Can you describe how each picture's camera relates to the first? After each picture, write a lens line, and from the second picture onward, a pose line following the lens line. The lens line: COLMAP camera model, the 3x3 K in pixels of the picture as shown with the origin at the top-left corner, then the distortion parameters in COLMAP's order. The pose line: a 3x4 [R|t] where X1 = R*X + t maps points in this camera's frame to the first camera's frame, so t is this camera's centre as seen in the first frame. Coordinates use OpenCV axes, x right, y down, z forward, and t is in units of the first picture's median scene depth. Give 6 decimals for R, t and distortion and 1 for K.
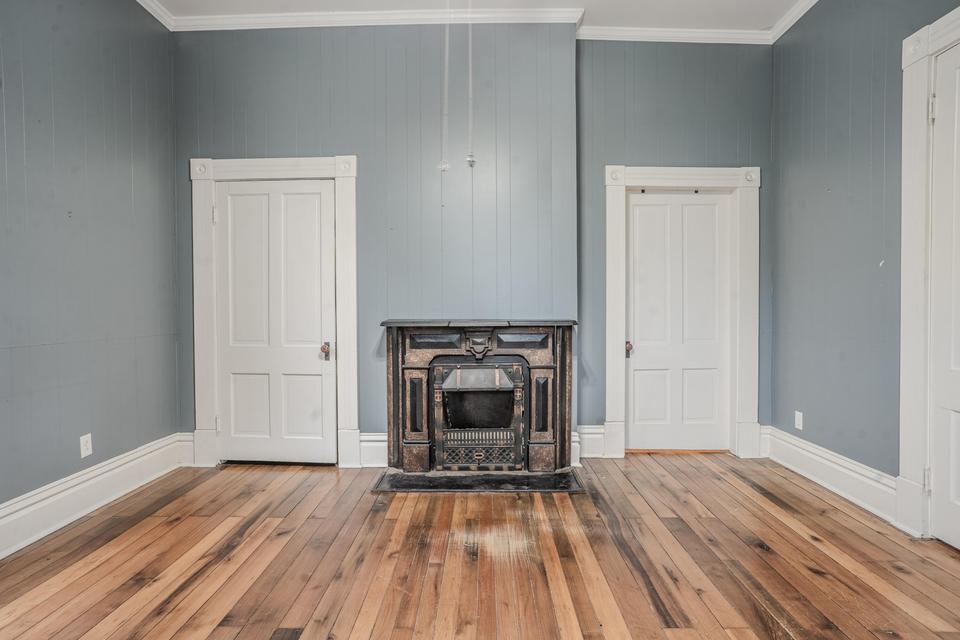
lens RADIAL K [[527.9, 0, 478.6], [0, 527.9, 319.5], [0, 0, 1]] dist [-0.037249, 0.025570]
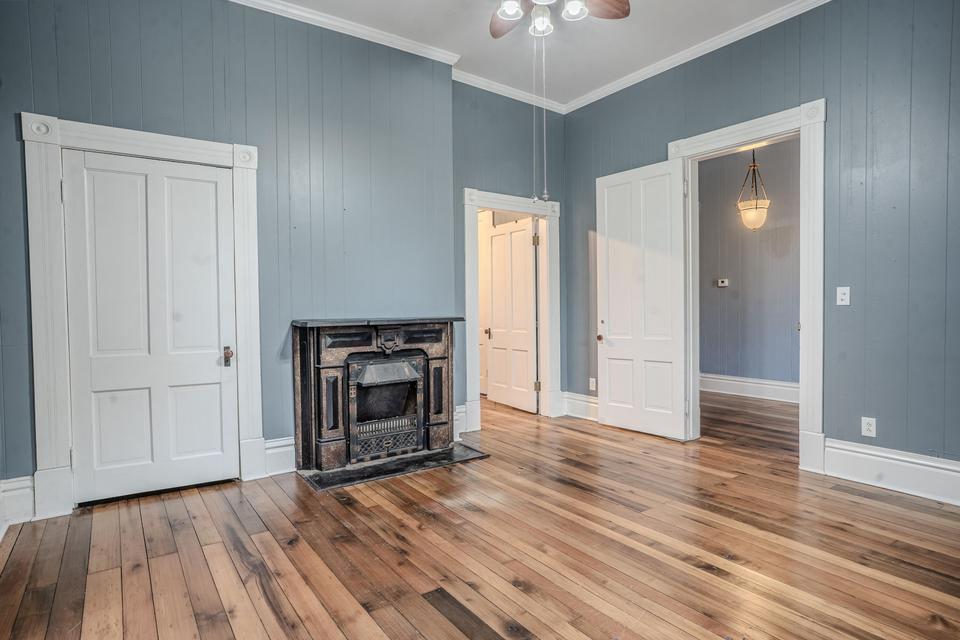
lens RADIAL K [[527.9, 0, 481.9], [0, 527.9, 318.7], [0, 0, 1]] dist [-0.037249, 0.025570]
pose [[0.809825, -0.020590, 0.586310, -0.473553], [0.020737, 0.999764, 0.006468, -0.001513], [-0.586305, 0.006920, 0.810061, 0.006460]]
